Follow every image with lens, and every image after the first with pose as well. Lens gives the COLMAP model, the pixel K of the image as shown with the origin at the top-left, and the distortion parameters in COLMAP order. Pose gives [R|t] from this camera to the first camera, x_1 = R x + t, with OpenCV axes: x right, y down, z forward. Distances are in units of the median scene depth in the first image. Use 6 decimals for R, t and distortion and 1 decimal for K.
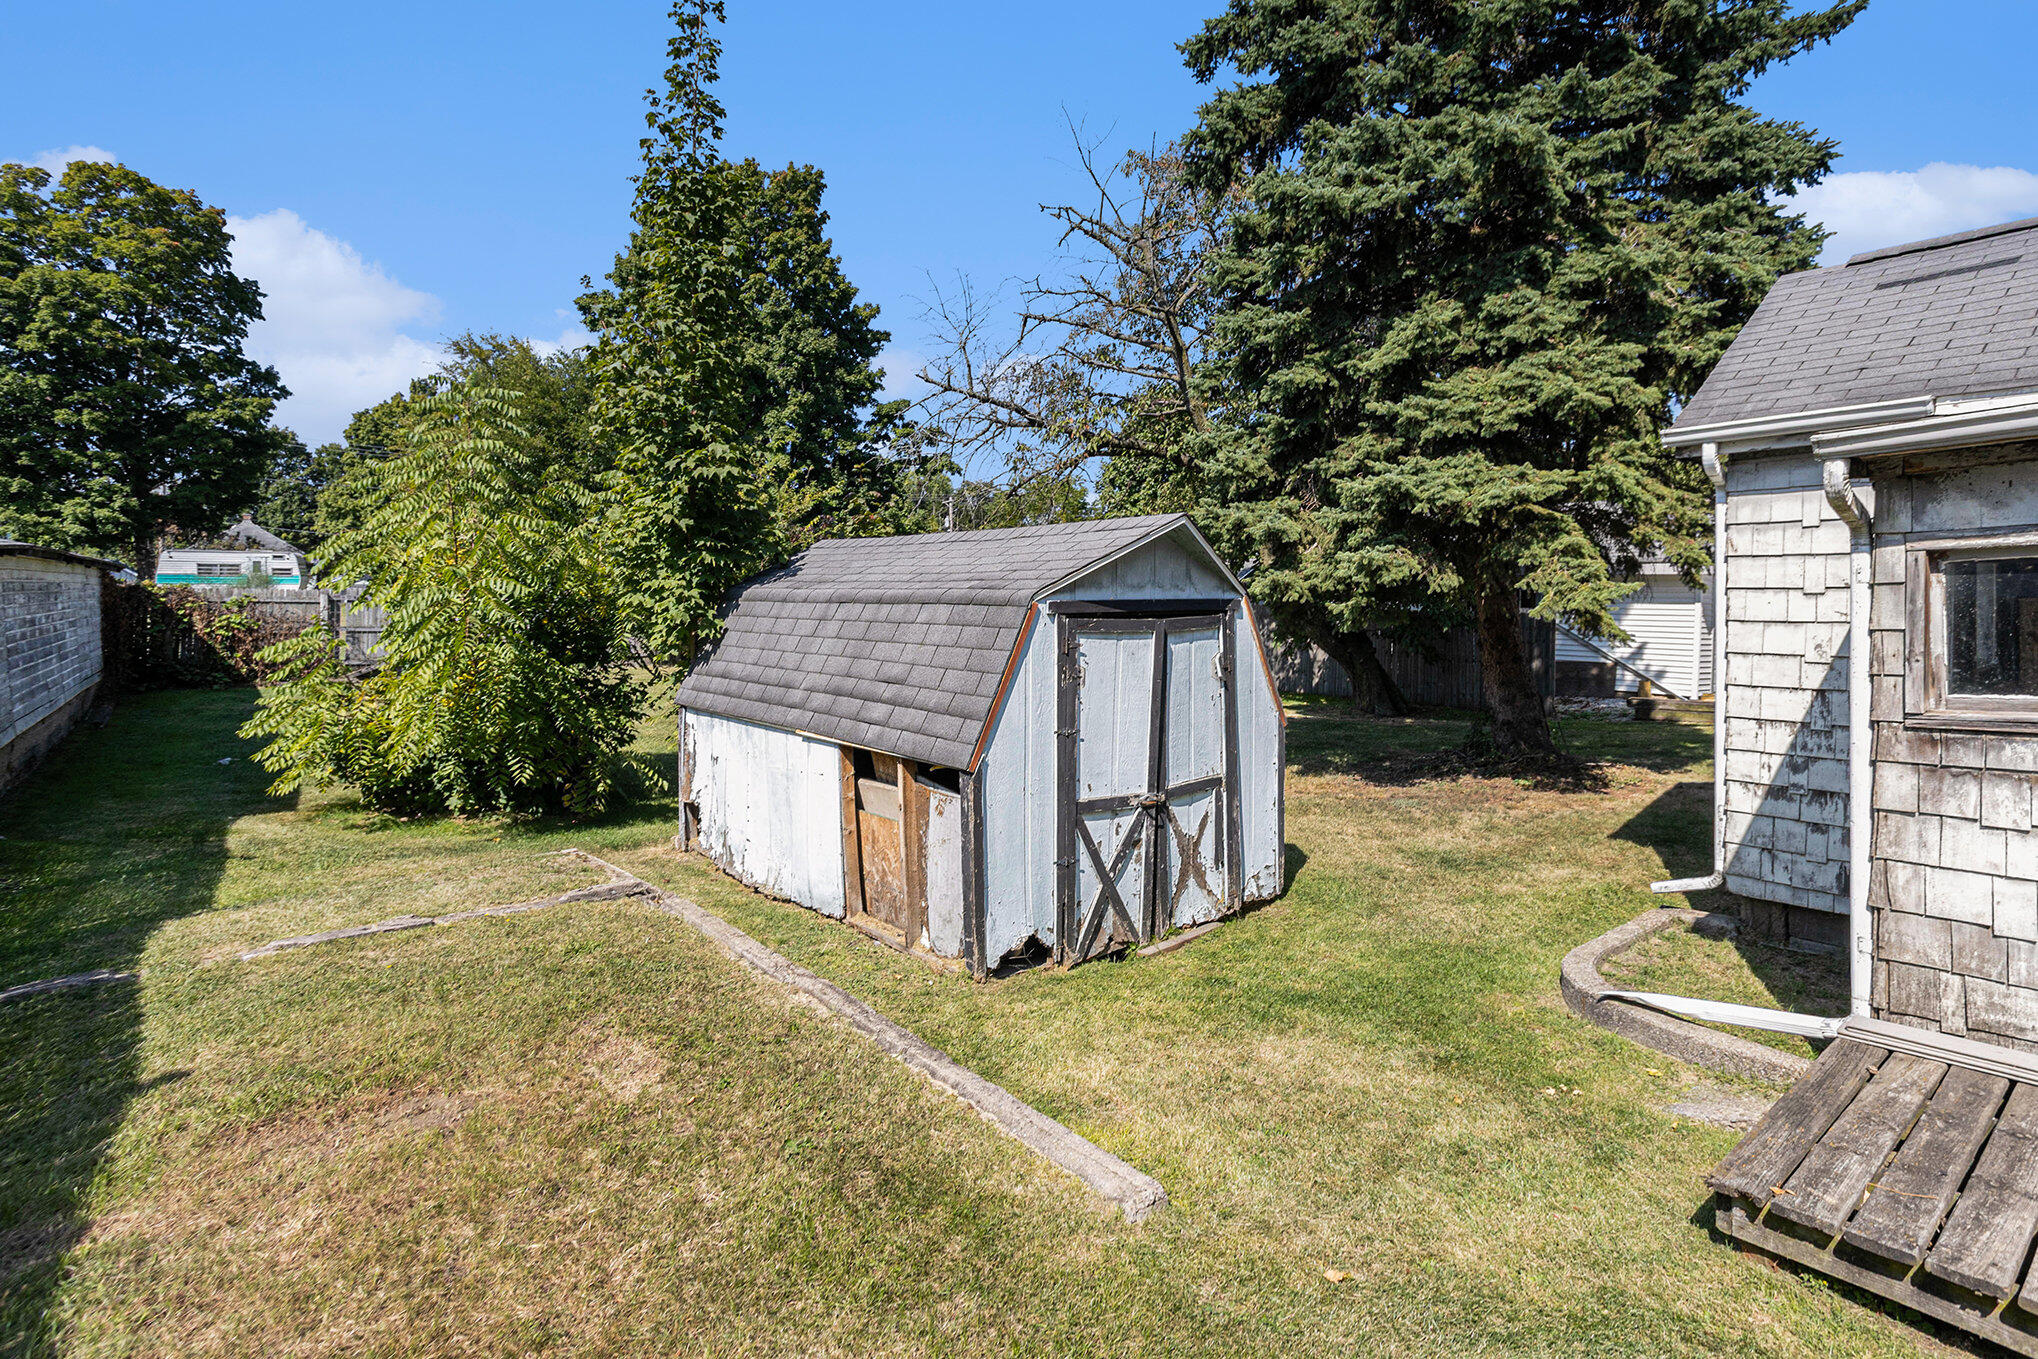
lens RADIAL K [[977.6, 0, 1020.2], [0, 977.6, 694.9], [0, 0, 1]] dist [-0.037147, 0.042359]
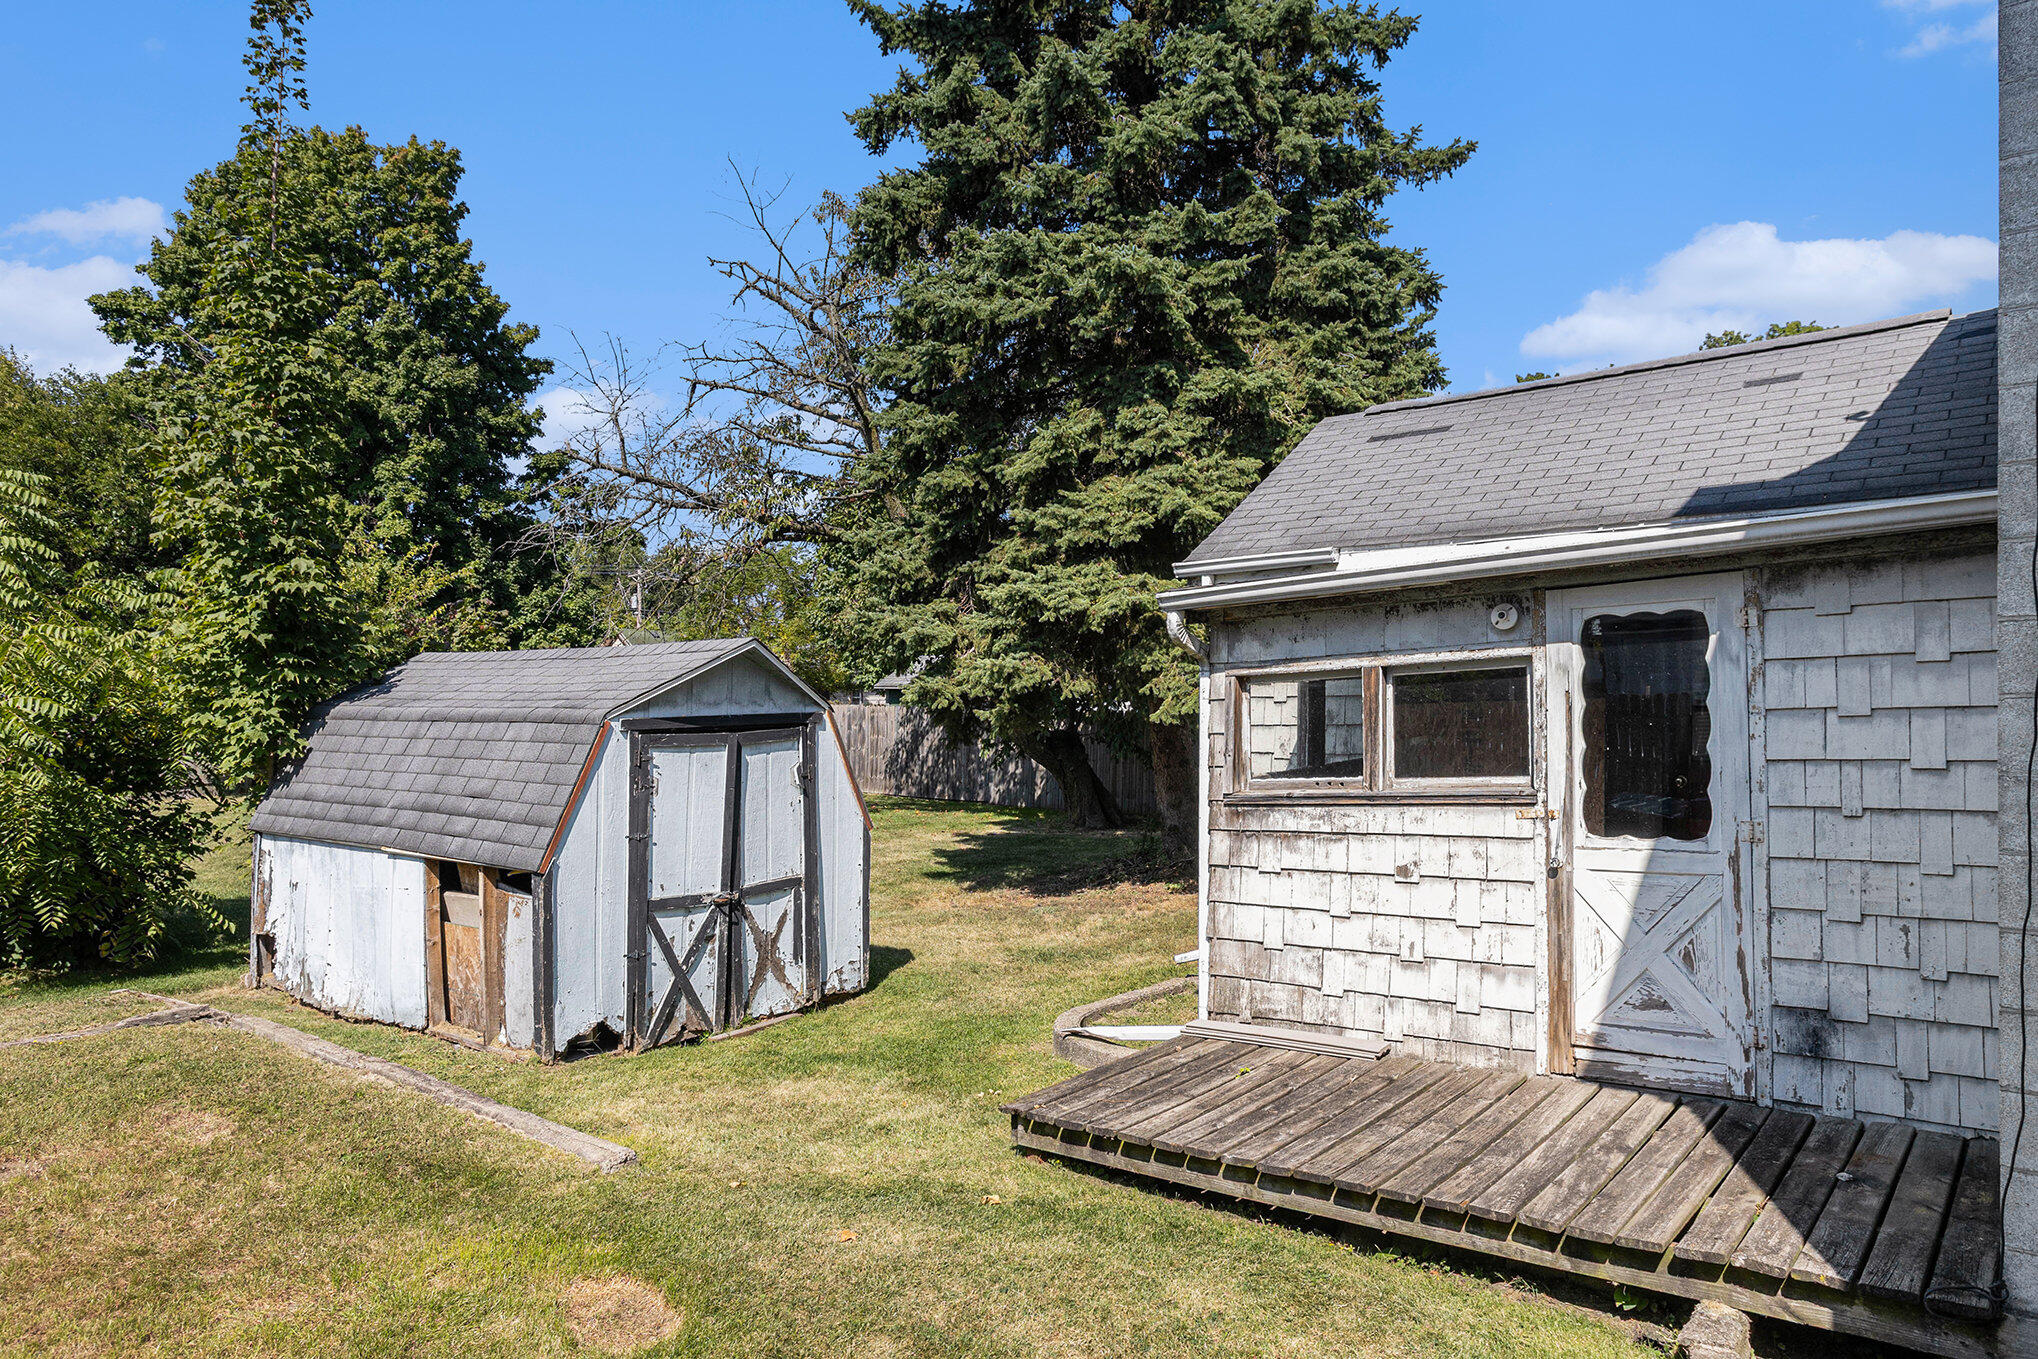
lens RADIAL K [[1347.5, 0, 1019.0], [0, 1347.5, 679.5], [0, 0, 1]] dist [-0.004536, 0.026436]
pose [[0.982608, -0.010572, 0.185389, 0.118992], [0.030636, 0.993926, -0.105700, 0.022261], [-0.183145, 0.109541, 0.976964, -0.370754]]
